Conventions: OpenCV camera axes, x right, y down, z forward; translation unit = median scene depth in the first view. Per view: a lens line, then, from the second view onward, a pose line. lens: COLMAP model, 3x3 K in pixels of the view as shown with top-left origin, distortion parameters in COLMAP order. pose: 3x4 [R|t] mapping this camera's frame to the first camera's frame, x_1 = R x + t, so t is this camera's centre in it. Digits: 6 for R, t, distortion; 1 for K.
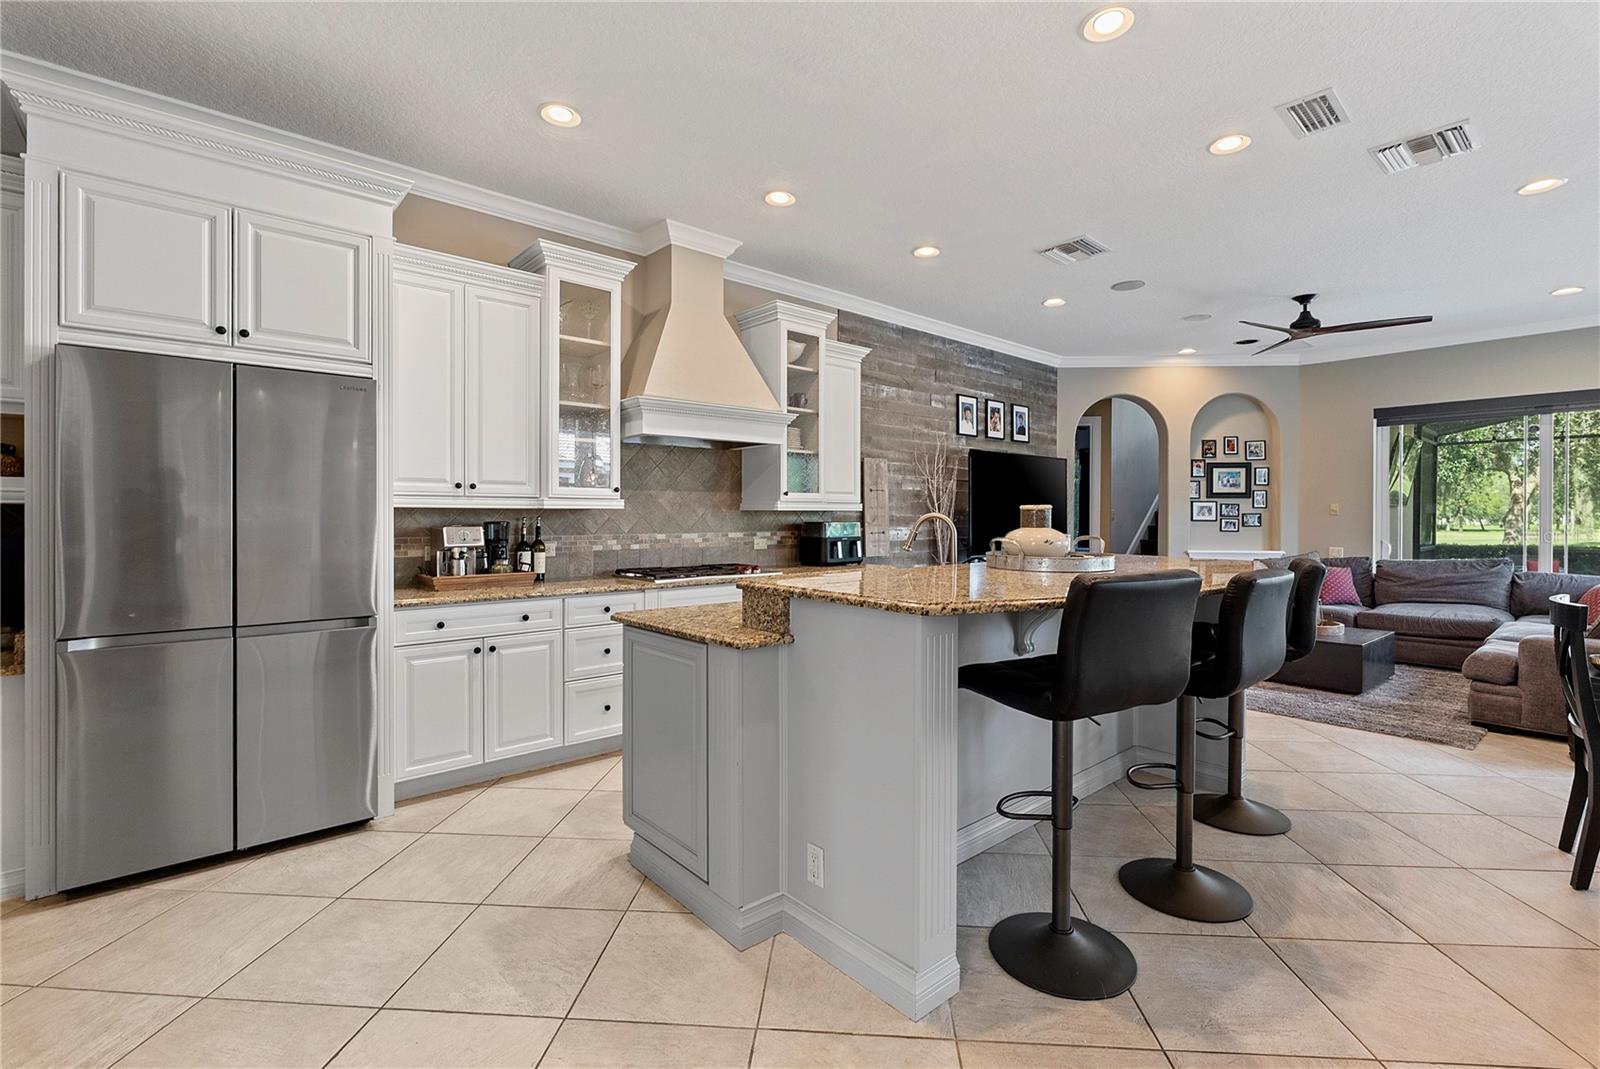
lens RADIAL K [[721.7, 0, 805.3], [0, 721.7, 517.6], [0, 0, 1]] dist [0.001701, 0.000628]
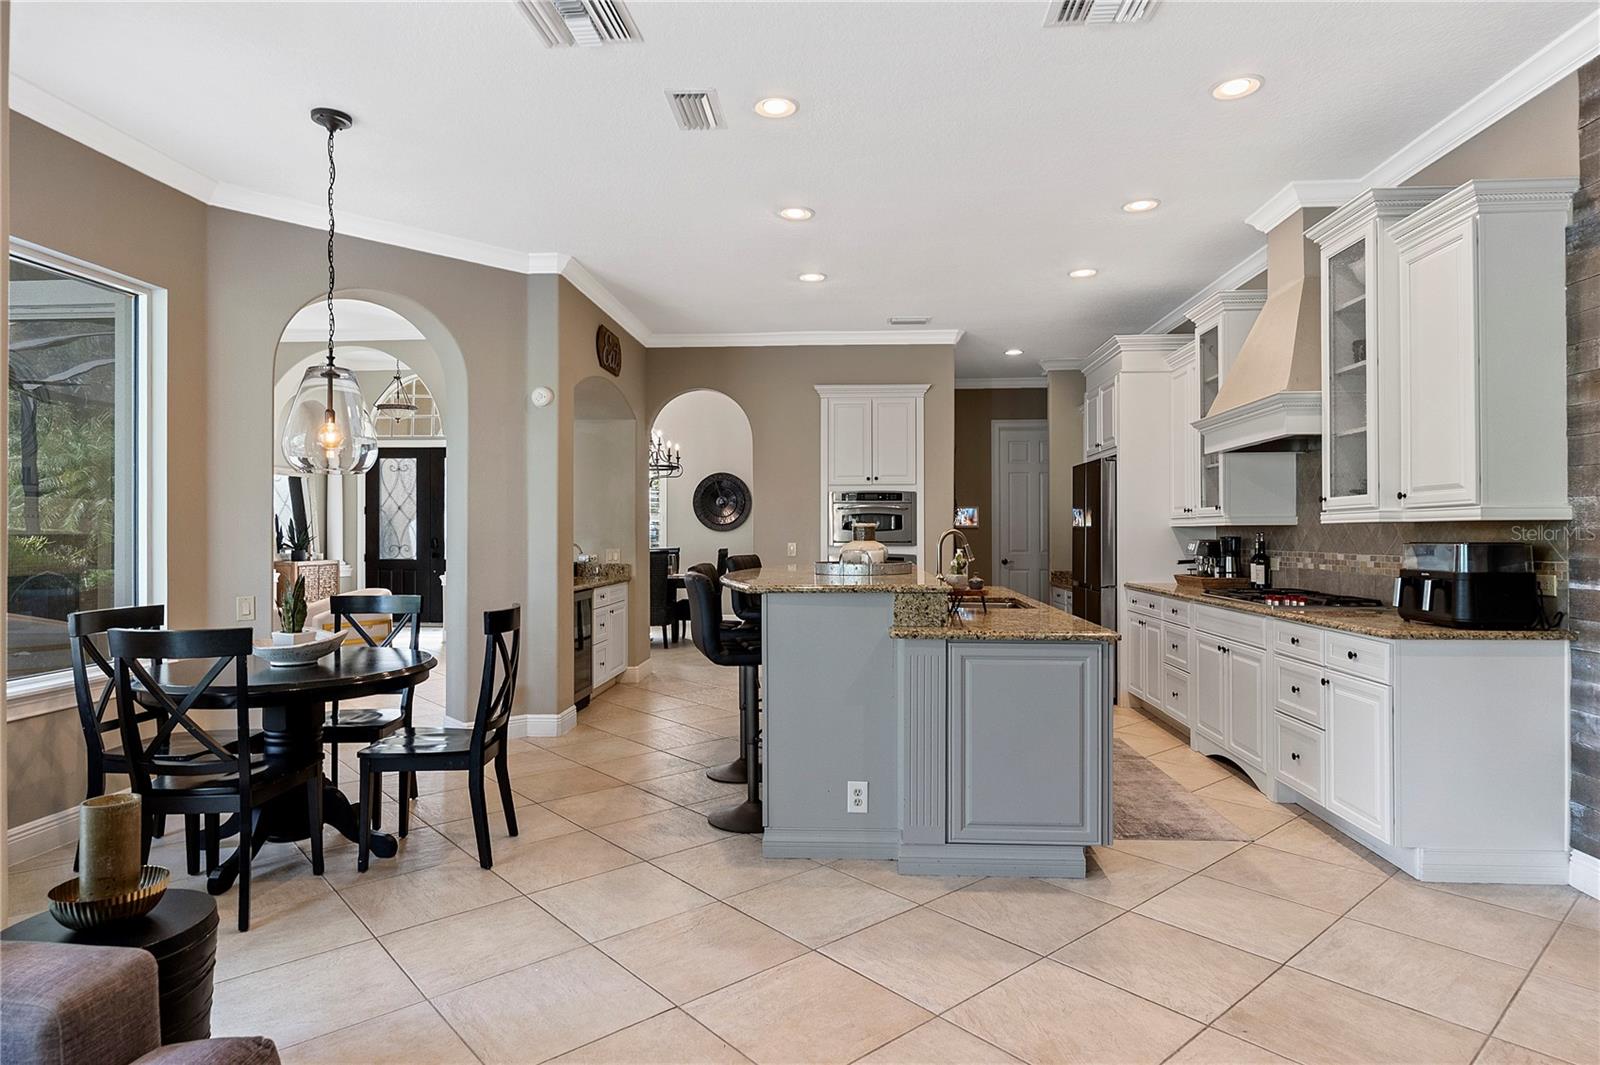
lens RADIAL K [[875.7, 0, 800.0], [0, 875.7, 532.5], [0, 0, 1]] dist [0.002467, 0.000582]
pose [[-0.711210, -0.000767, -0.702979, 0.674856], [-0.001388, 0.999999, 0.000313, -0.000709], [0.702978, 0.001198, -0.711211, 0.916072]]
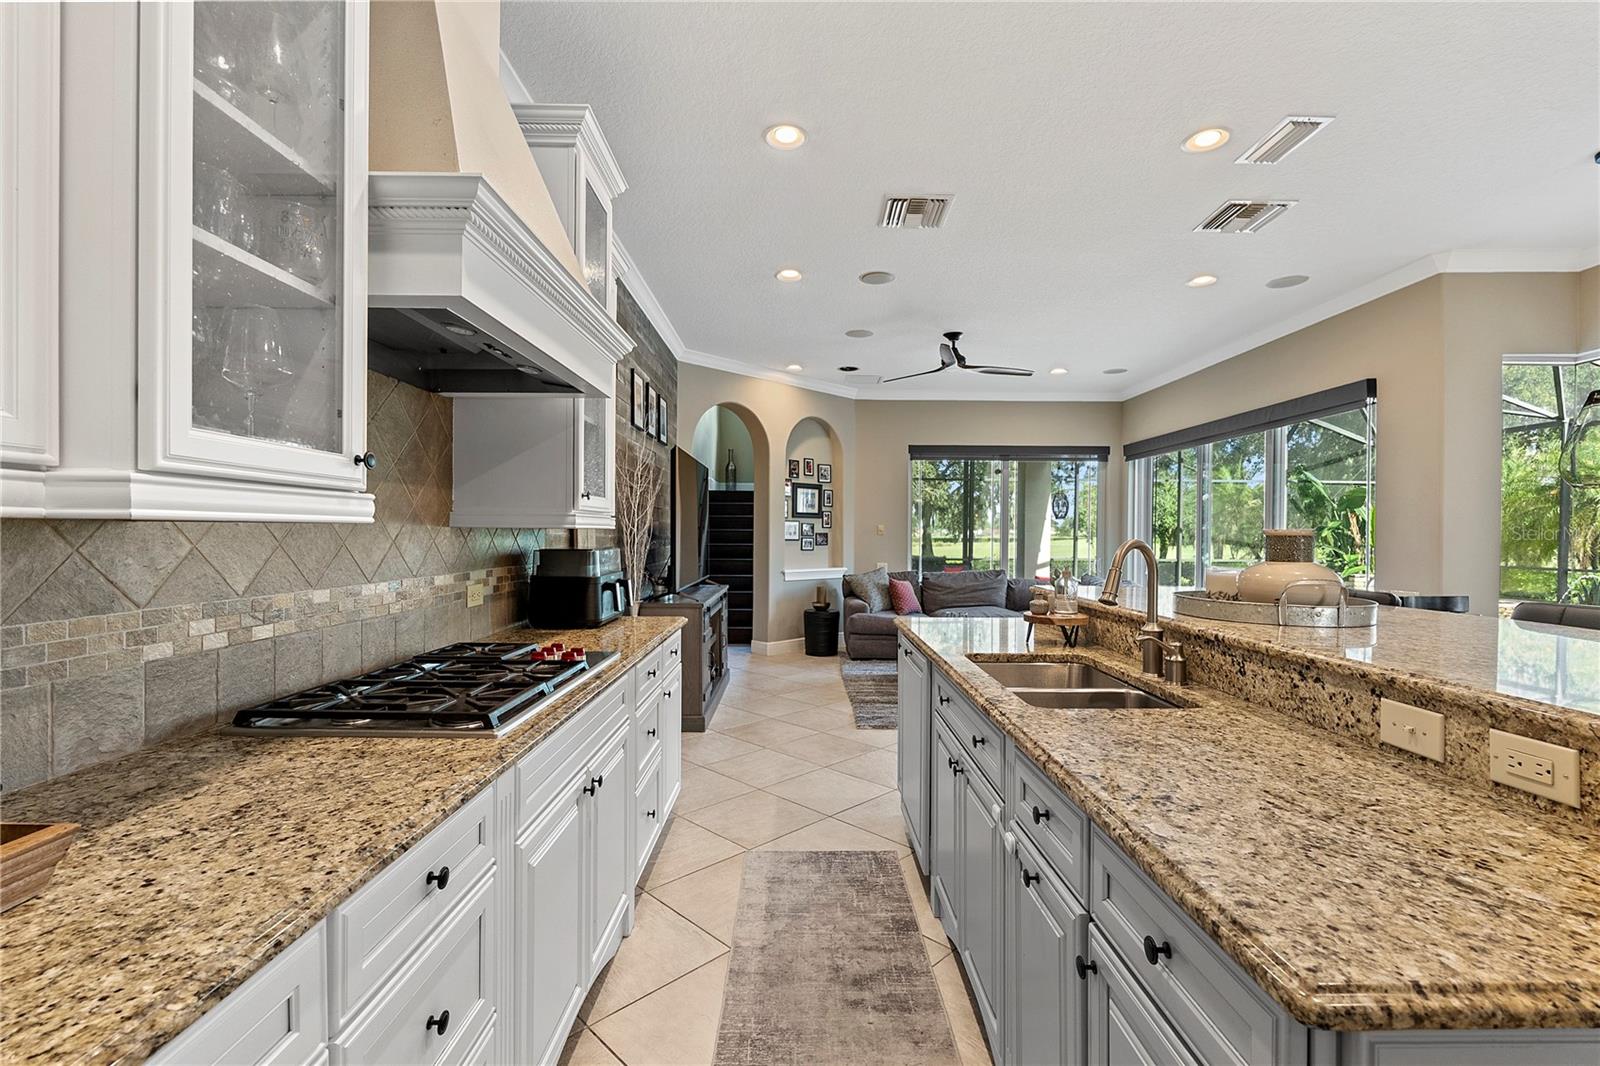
lens RADIAL K [[710.2, 0, 800.0], [0, 710.2, 533.0], [0, 0, 1]] dist [-0.003033, -0.000214]
pose [[0.661152, 0.002982, 0.750246, -0.223398], [-0.002564, 0.999995, -0.001715, -0.004534], [-0.750248, -0.000790, 0.661157, 0.409636]]
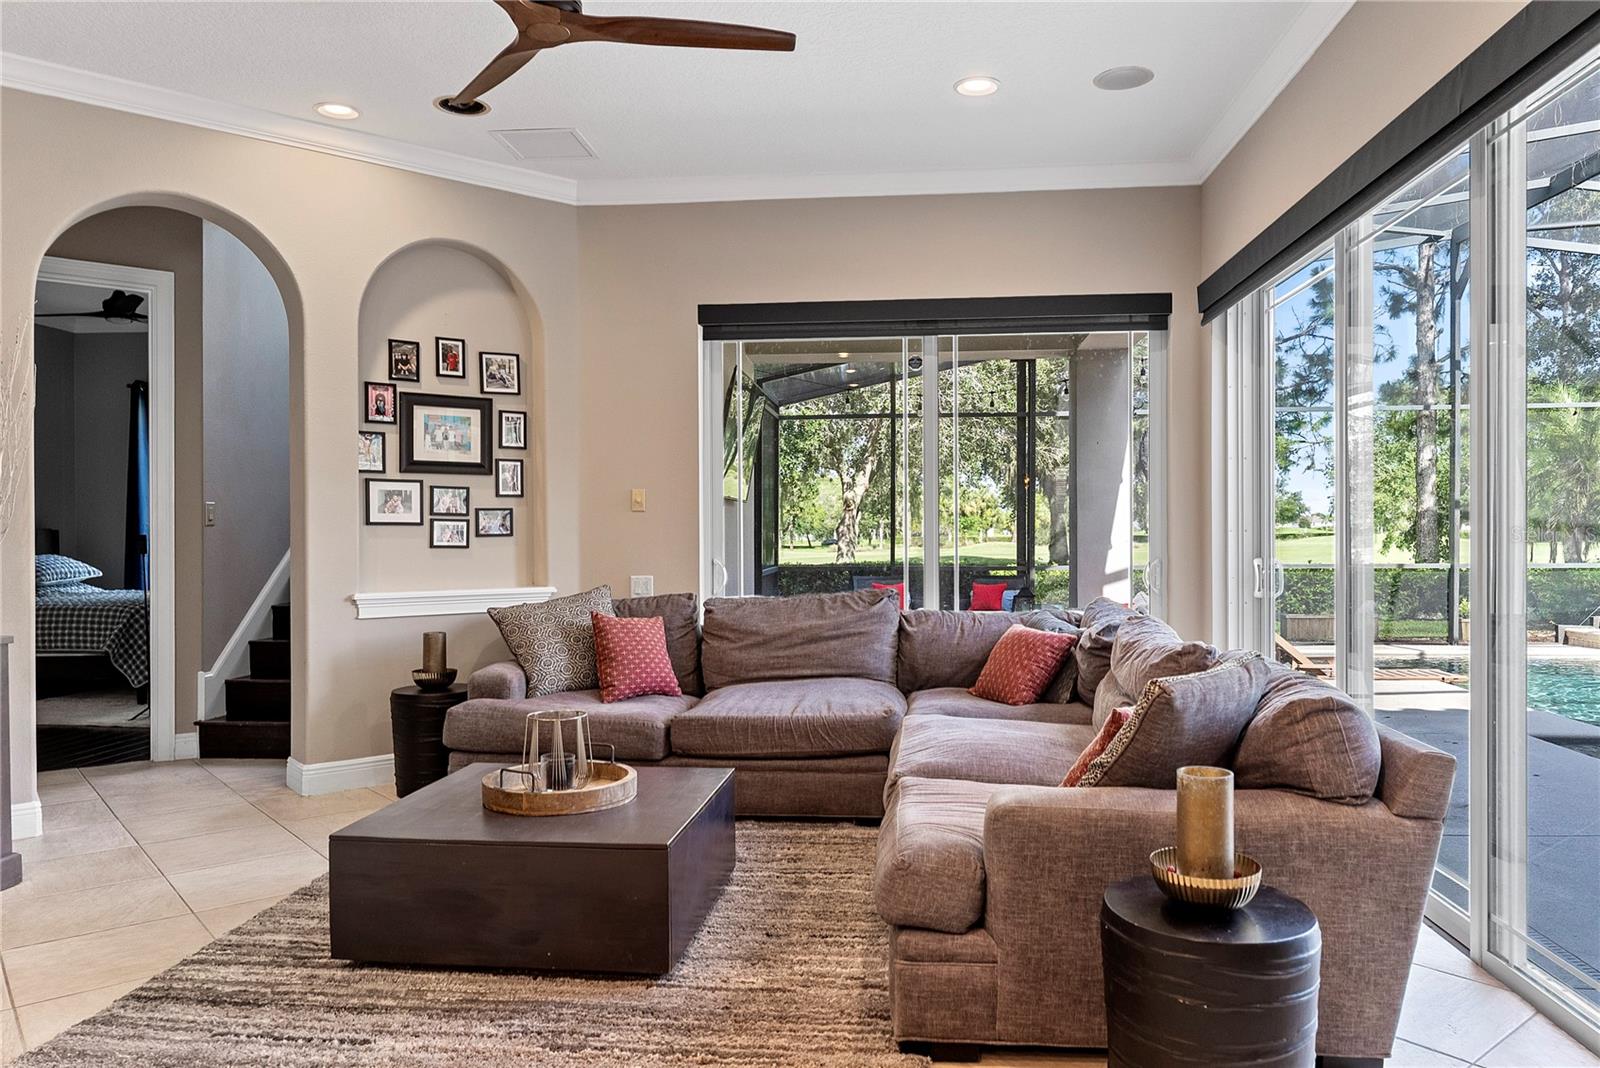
lens RADIAL K [[1118.0, 0, 800.0], [0, 1118.0, 534.0], [0, 0, 1]] dist [0.001854, -0.001635]
pose [[0.734191, -0.007042, 0.678906, 0.332396], [0.009025, 0.999959, 0.000612, 0.014871], [-0.678883, 0.005678, 0.734225, 0.409283]]
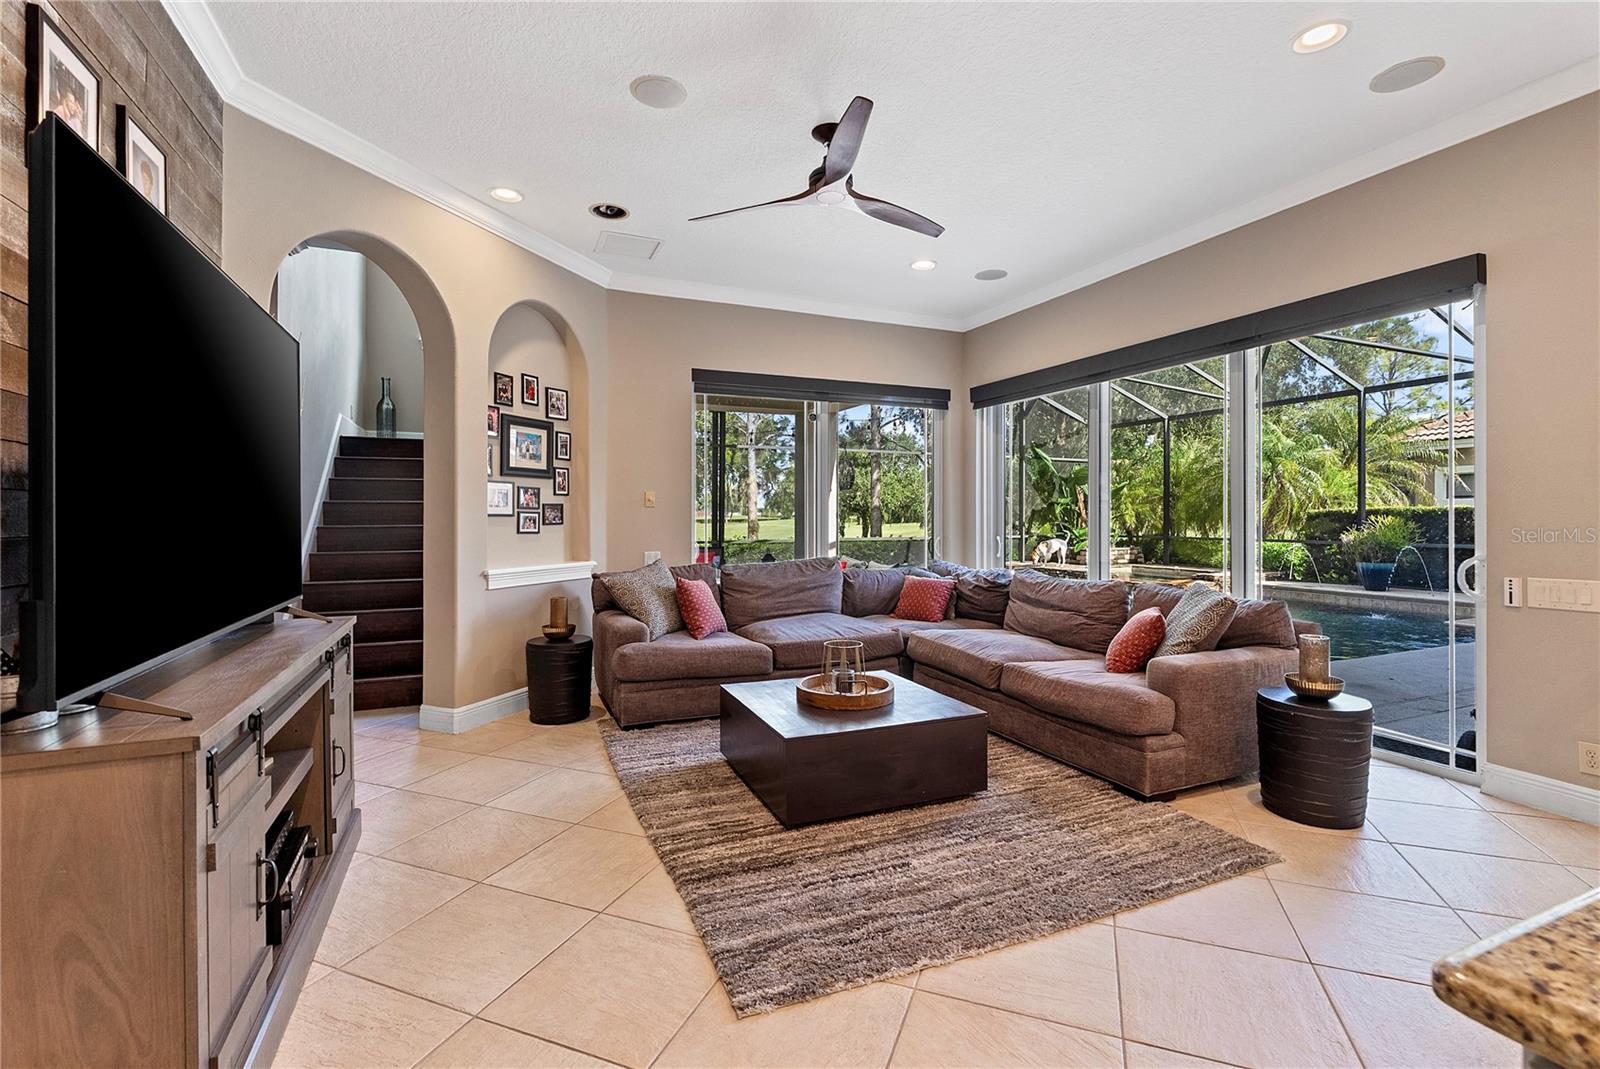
lens RADIAL K [[723.7, 0, 799.3], [0, 723.7, 513.3], [0, 0, 1]] dist [-0.003659, -0.000287]
pose [[0.309907, 0.001882, 0.950765, 0.105848], [0.005512, 0.999978, -0.003777, 0.007395], [-0.950751, 0.006411, 0.309890, 0.733307]]
